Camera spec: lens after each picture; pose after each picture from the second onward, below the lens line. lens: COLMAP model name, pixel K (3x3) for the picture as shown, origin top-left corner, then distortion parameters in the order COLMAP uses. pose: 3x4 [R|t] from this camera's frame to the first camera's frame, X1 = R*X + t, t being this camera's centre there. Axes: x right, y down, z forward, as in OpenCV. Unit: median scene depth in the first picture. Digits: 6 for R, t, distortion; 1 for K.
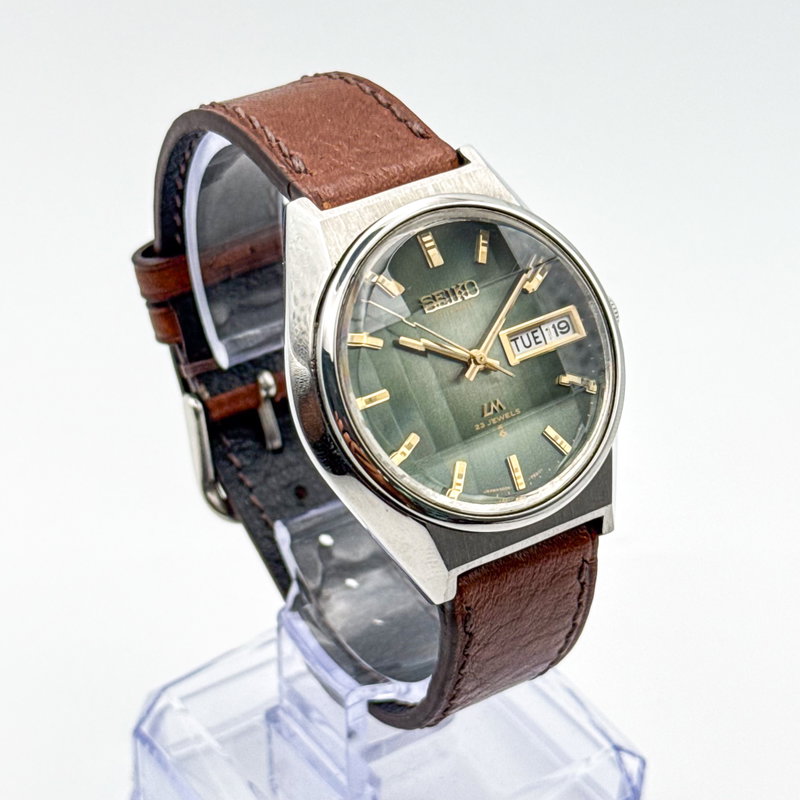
lens RADIAL K [[2664.7, 0, 400.9], [0, 2664.7, 398.7], [0, 0, 1]] dist [0.075313, 0.000000]
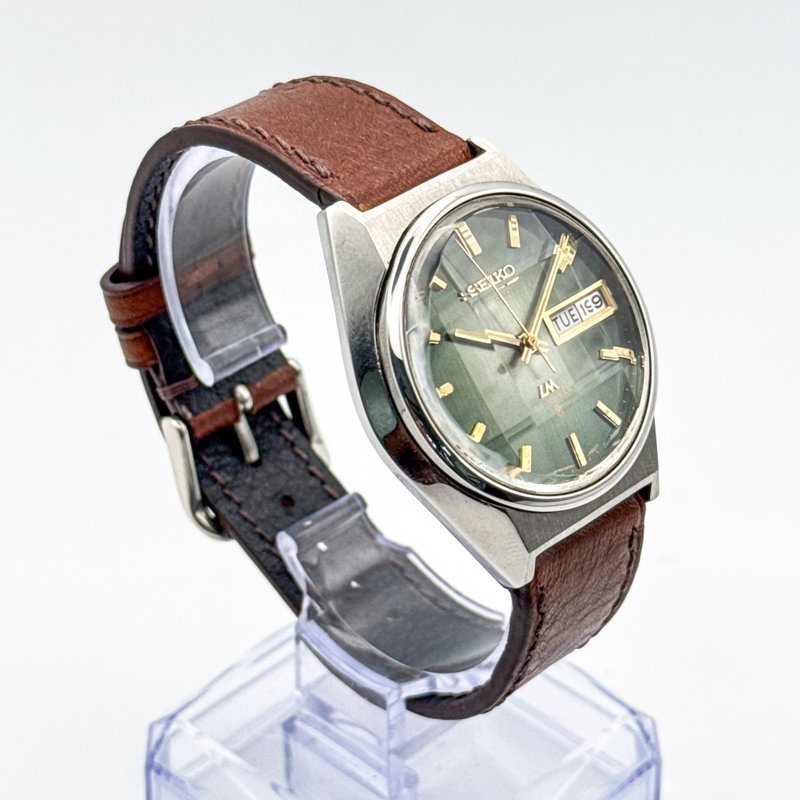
lens RADIAL K [[2664.7, 0, 399.0], [0, 2664.7, 399.5], [0, 0, 1]] dist [0.075313, 0.000000]
pose [[0.977549, -0.113792, 0.177338, -0.191681], [0.114368, 0.993414, 0.007002, -0.005712], [-0.176967, 0.013437, 0.984125, 0.012333]]
